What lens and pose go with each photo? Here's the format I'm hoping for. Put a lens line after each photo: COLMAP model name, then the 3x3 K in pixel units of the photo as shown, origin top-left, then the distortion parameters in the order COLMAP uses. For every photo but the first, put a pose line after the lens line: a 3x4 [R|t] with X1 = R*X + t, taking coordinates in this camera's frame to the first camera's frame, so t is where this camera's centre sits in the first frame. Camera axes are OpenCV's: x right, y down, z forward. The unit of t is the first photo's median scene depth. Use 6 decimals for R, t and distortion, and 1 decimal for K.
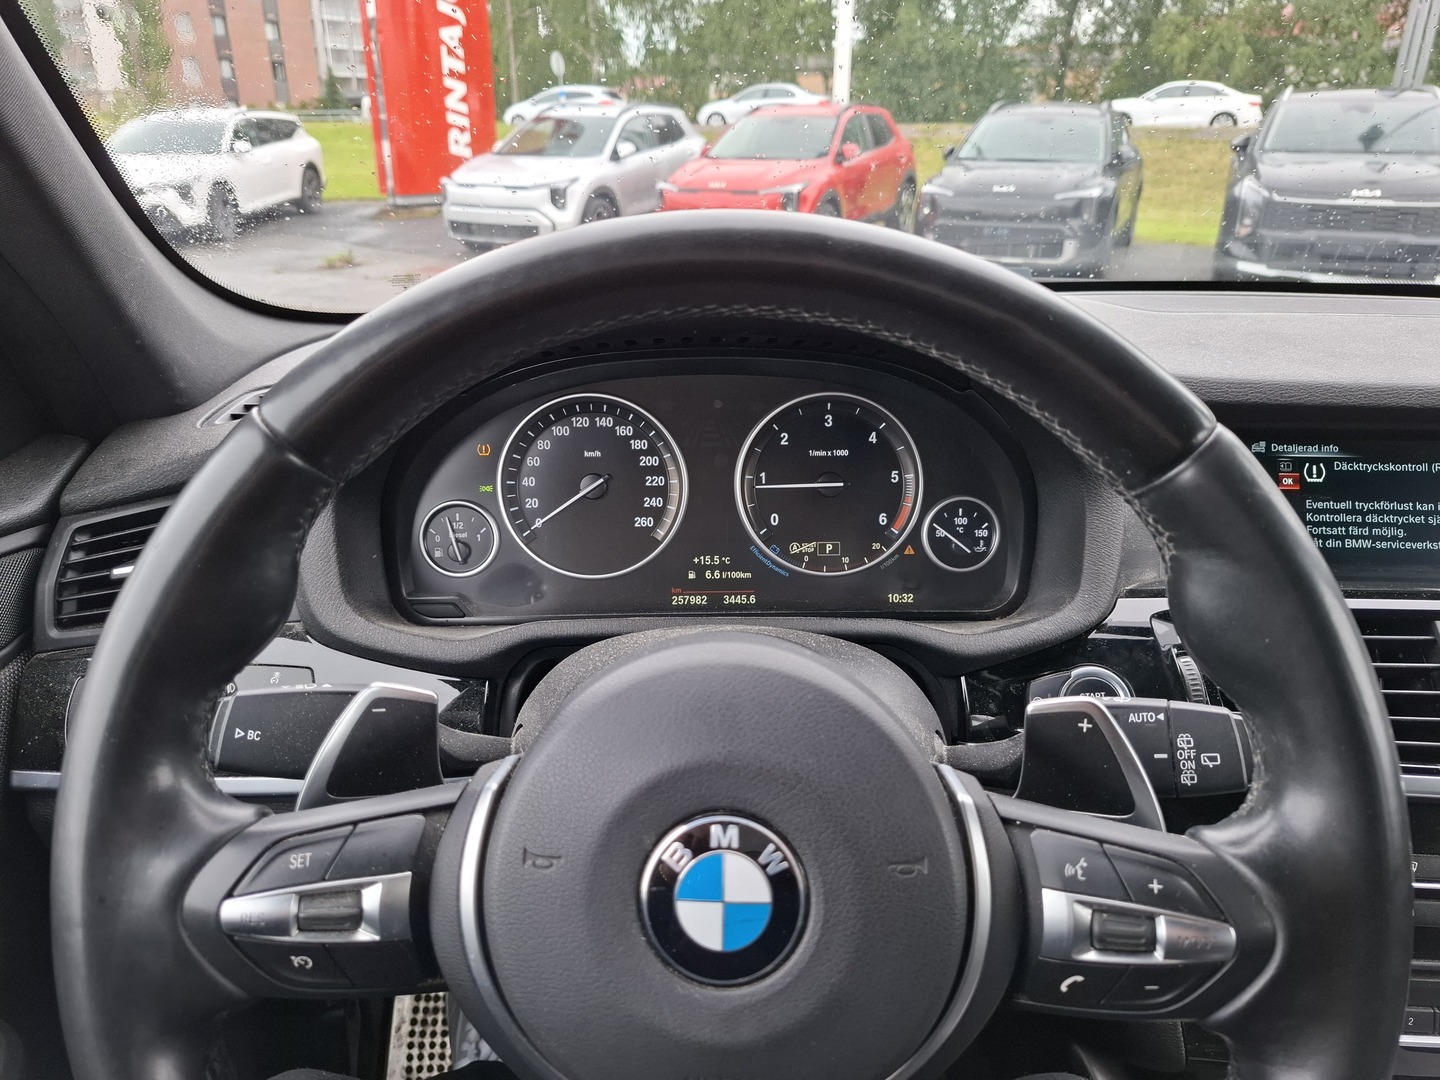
lens RADIAL K [[1002.2, 0, 725.9], [0, 1002.2, 516.8], [0, 0, 1]] dist [0.071051, -0.073218]
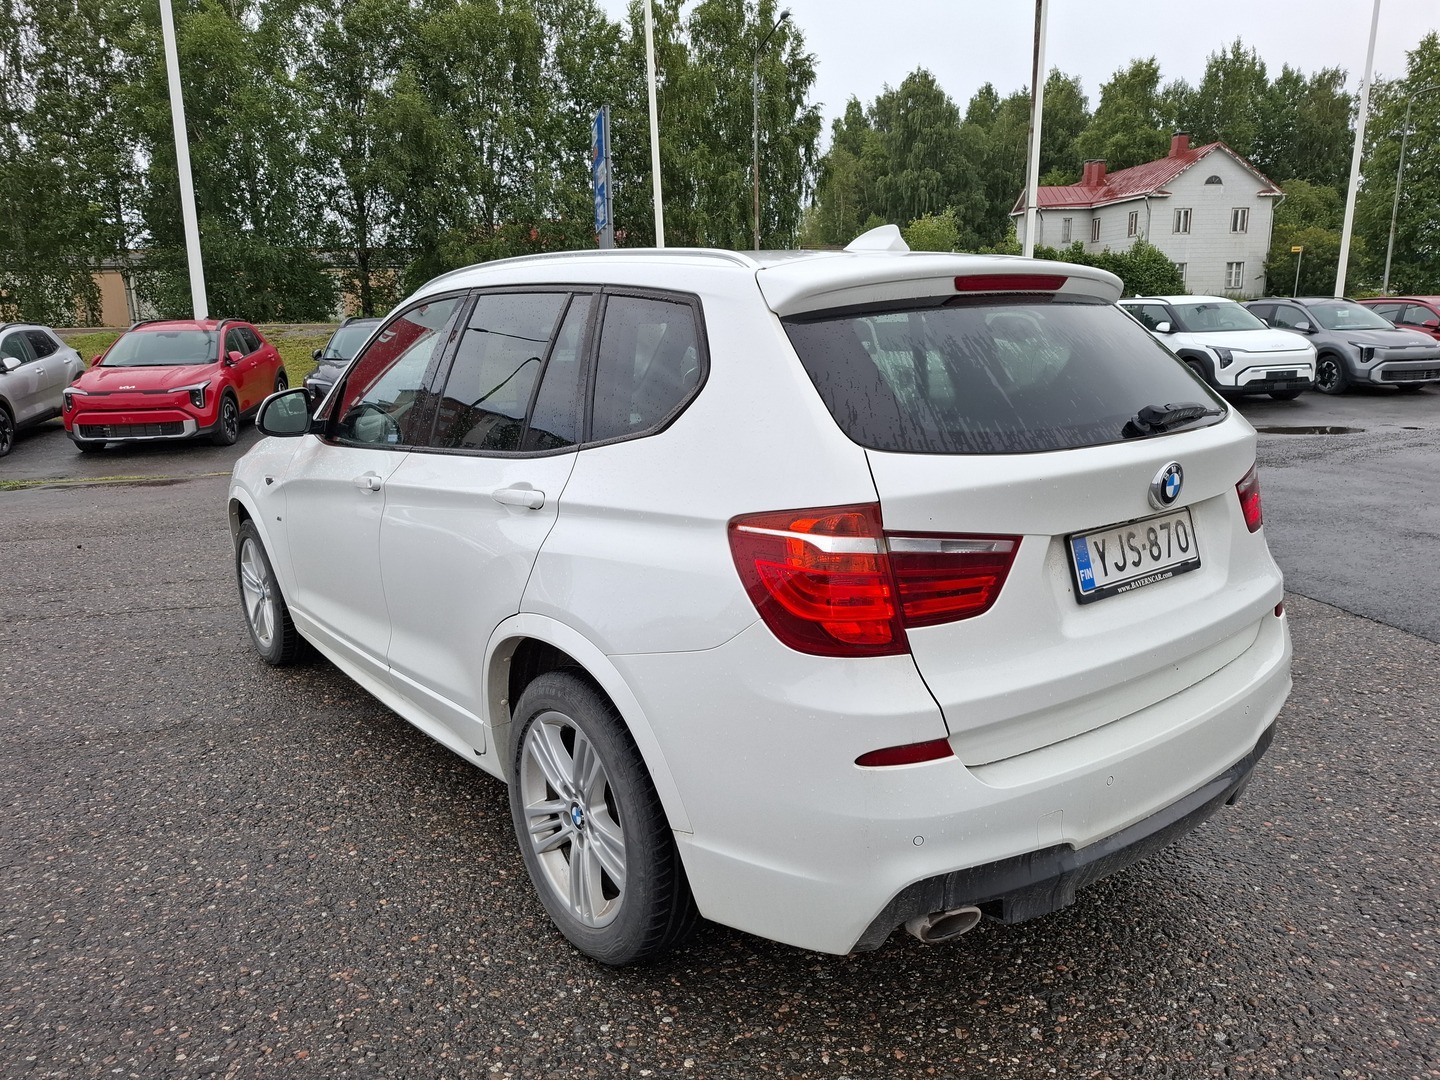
lens RADIAL K [[1002.2, 0, 725.9], [0, 1002.2, 516.8], [0, 0, 1]] dist [0.071051, -0.073218]
pose [[0.806941, -0.132912, 0.575483, -0.129568], [0.230684, 0.967884, -0.099926, 0.093869], [-0.543720, 0.213389, 0.811686, -0.299995]]
